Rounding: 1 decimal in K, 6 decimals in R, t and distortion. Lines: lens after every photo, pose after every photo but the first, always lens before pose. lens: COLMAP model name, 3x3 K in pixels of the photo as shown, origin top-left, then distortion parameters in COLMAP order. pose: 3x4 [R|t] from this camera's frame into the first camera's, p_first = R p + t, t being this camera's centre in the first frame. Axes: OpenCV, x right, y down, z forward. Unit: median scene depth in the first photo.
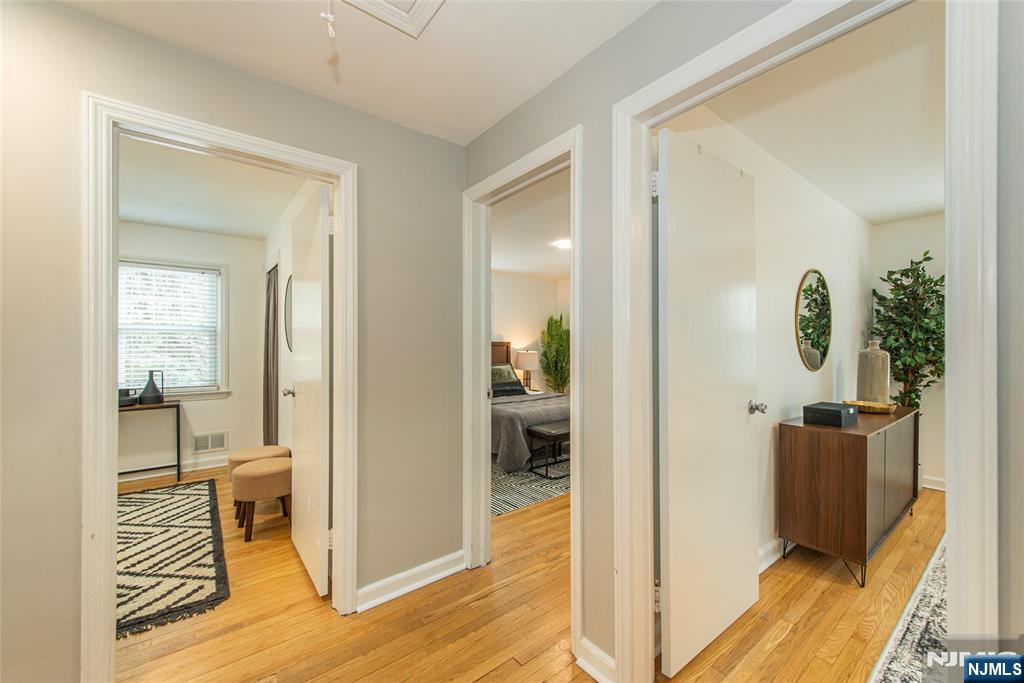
lens RADIAL K [[409.6, 0, 514.8], [0, 409.6, 341.5], [0, 0, 1]] dist [0.010770, -0.000118]
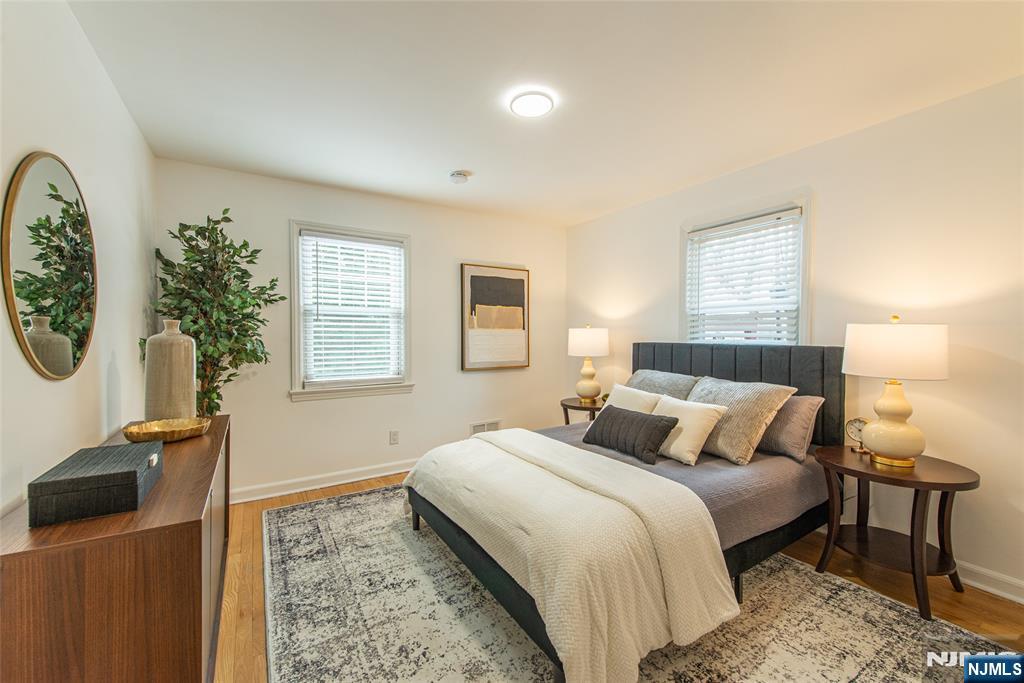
lens RADIAL K [[418.2, 0, 515.0], [0, 418.2, 342.6], [0, 0, 1]] dist [0.001629, 0.000011]
pose [[0.109458, -0.019853, 0.993793, 0.258523], [-0.007395, 0.999757, 0.020787, 0.013373], [-0.993964, -0.009624, 0.109285, 0.360993]]
